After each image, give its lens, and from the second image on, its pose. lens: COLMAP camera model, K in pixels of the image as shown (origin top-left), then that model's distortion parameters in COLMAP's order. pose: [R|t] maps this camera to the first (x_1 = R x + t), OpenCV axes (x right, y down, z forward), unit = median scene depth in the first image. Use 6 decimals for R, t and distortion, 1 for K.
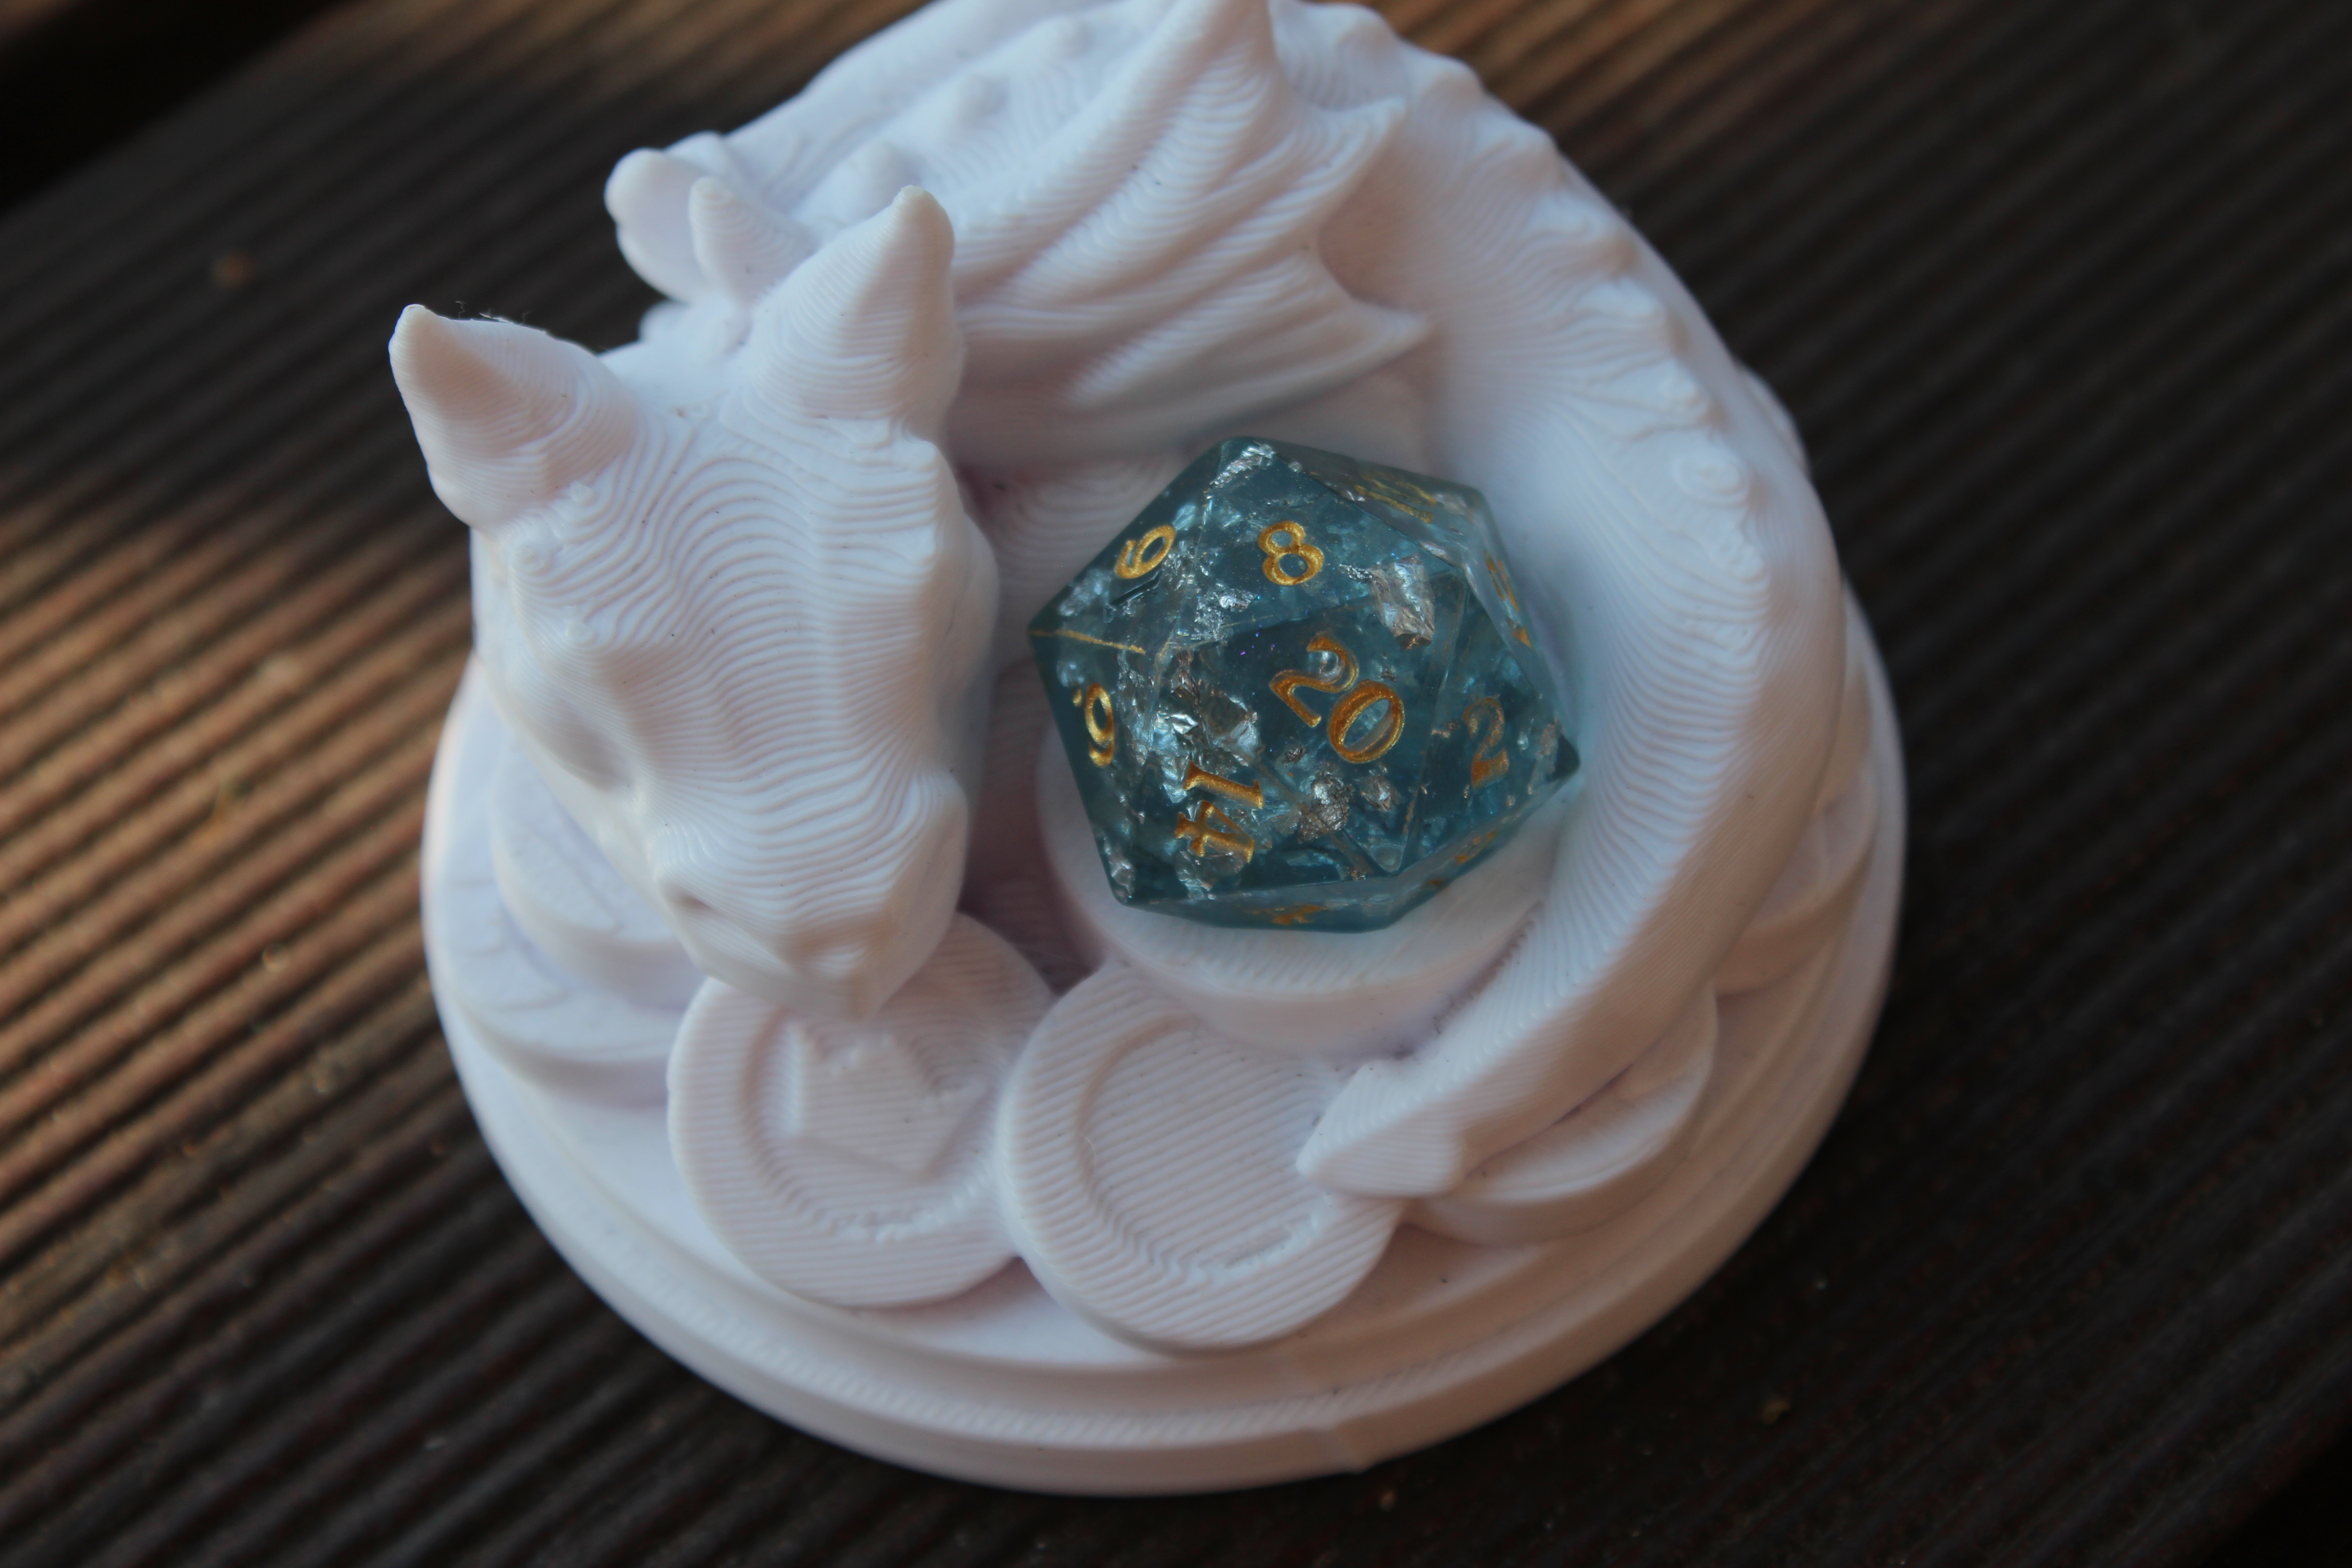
lens RADIAL K [[5026.7, 0, 1176.0], [0, 5026.7, 784.0], [0, 0, 1]] dist [0.007195, -0.121866]
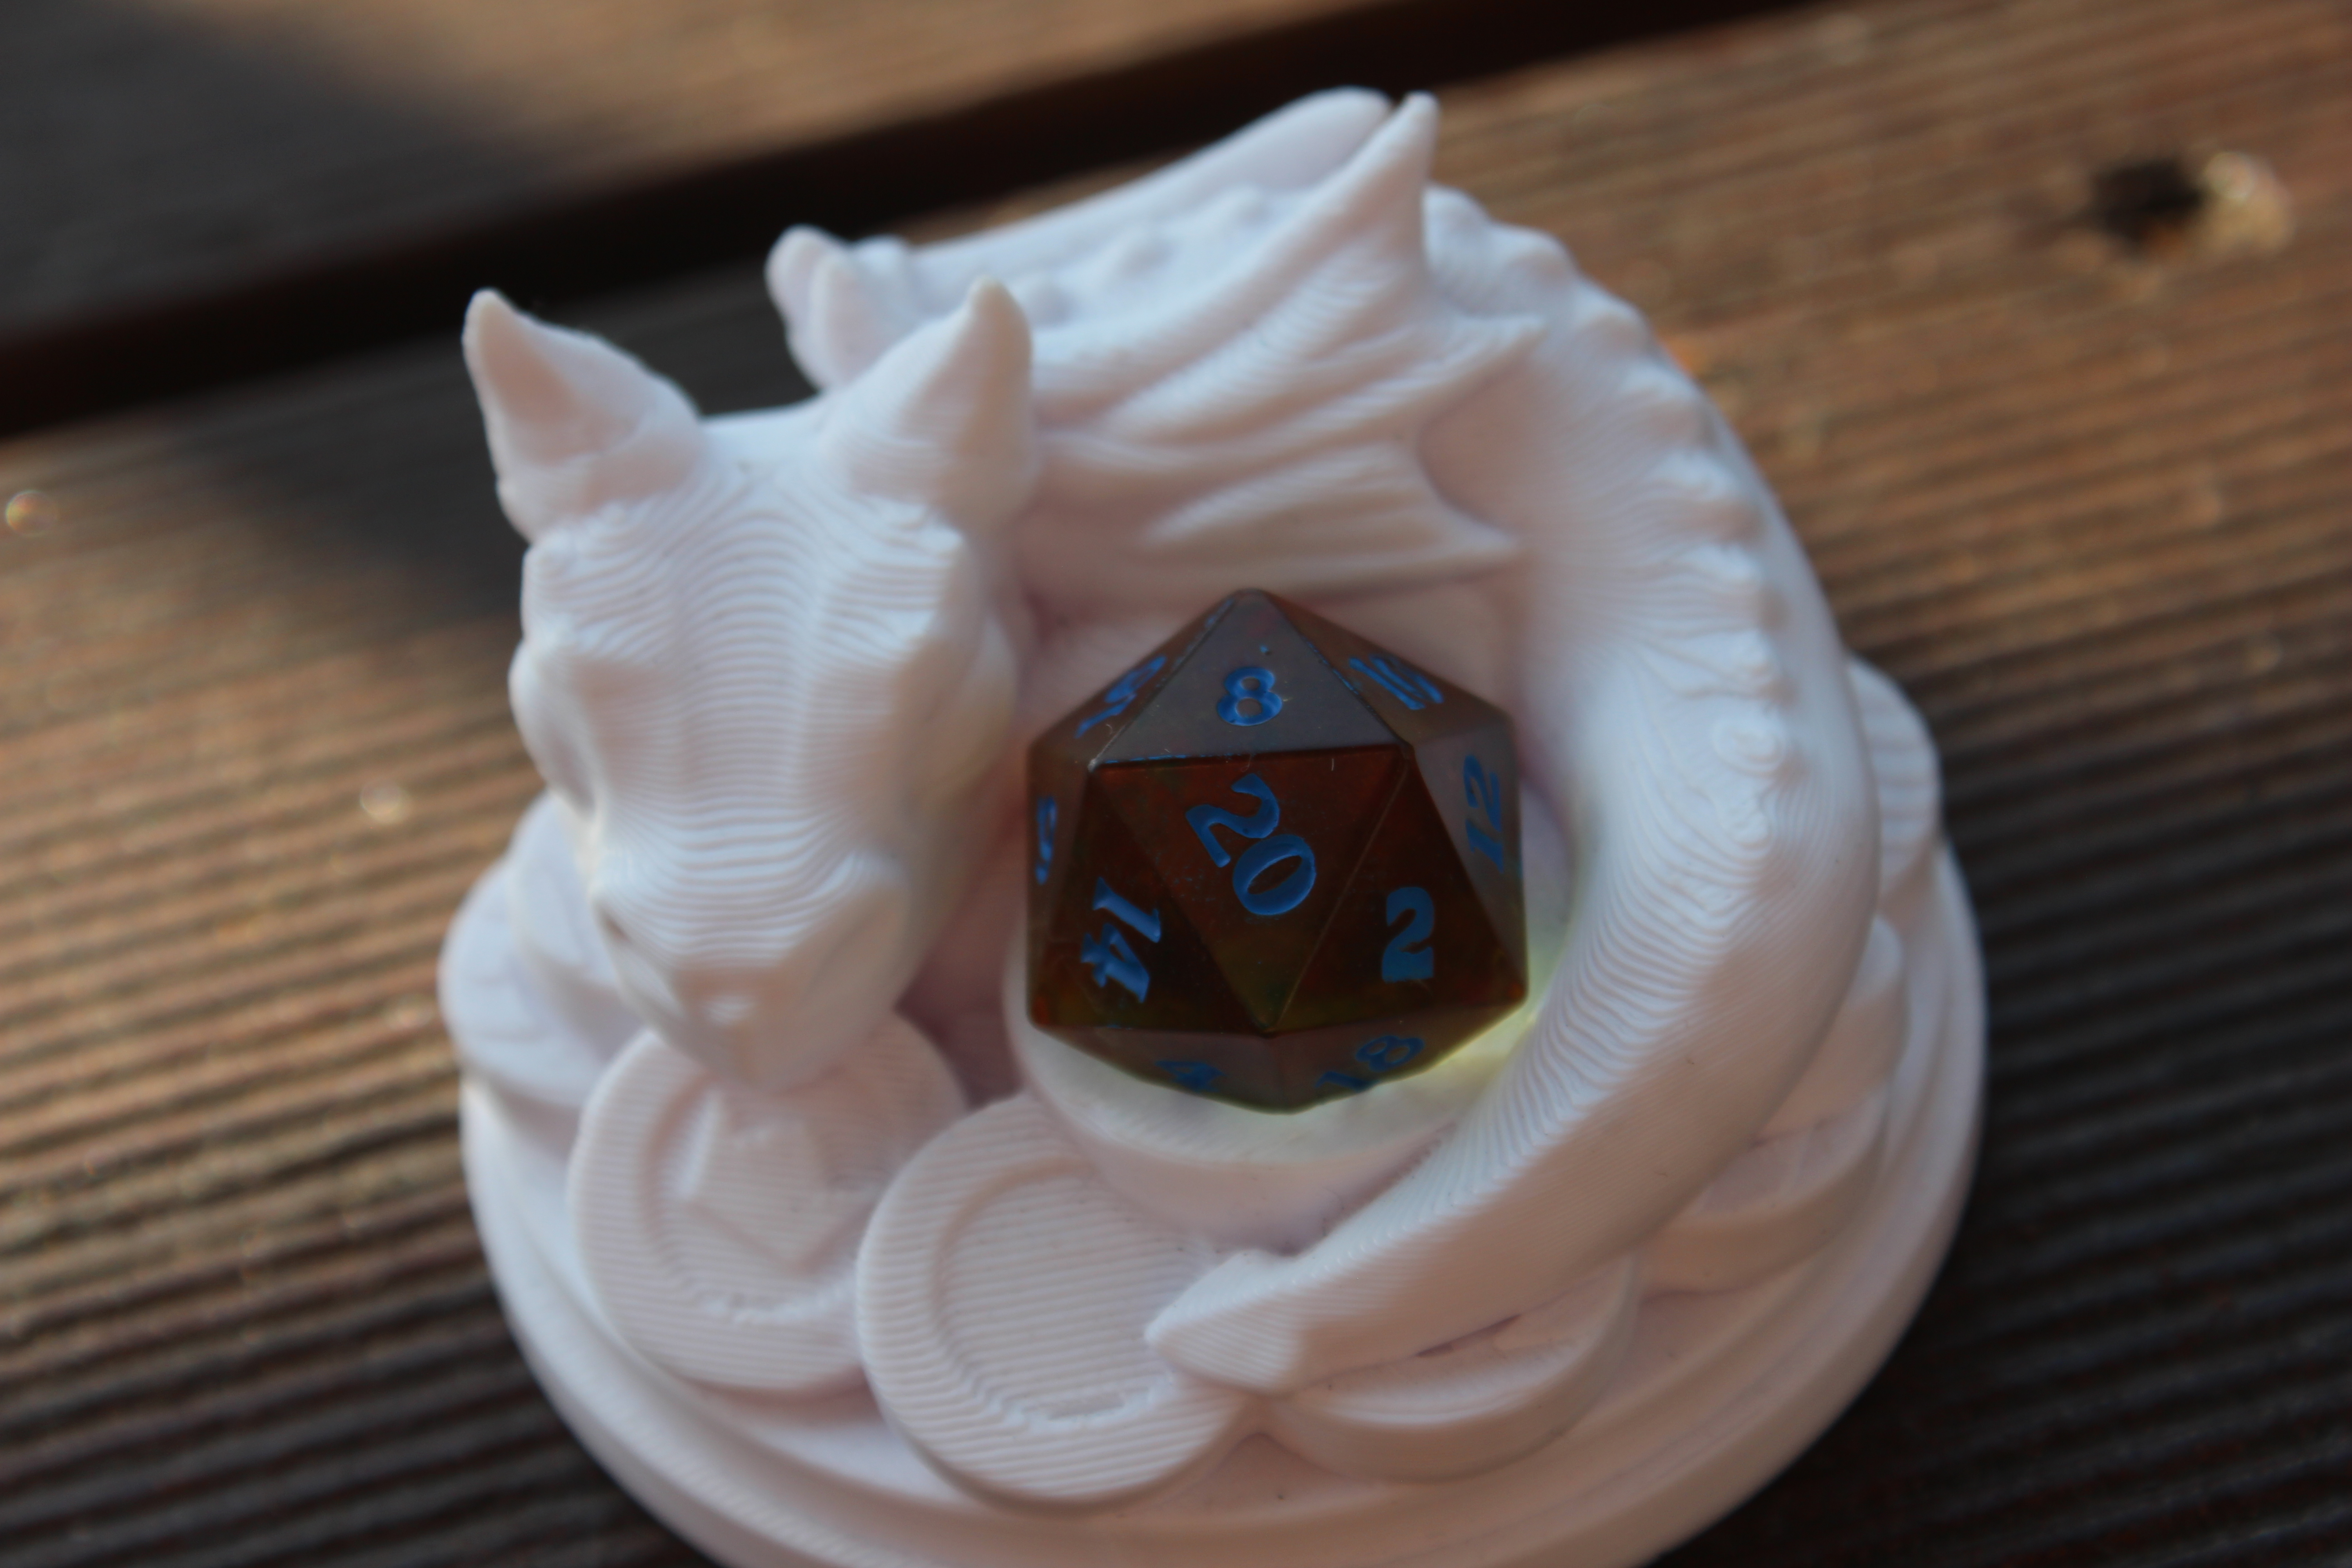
lens RADIAL K [[5026.7, 0, 1176.0], [0, 5026.7, 784.0], [0, 0, 1]] dist [0.007195, -0.121866]
pose [[0.952636, 0.202900, -0.226532, 0.225367], [-0.232208, 0.966312, -0.111000, 0.079462], [0.196379, 0.158345, 0.967658, 0.054093]]
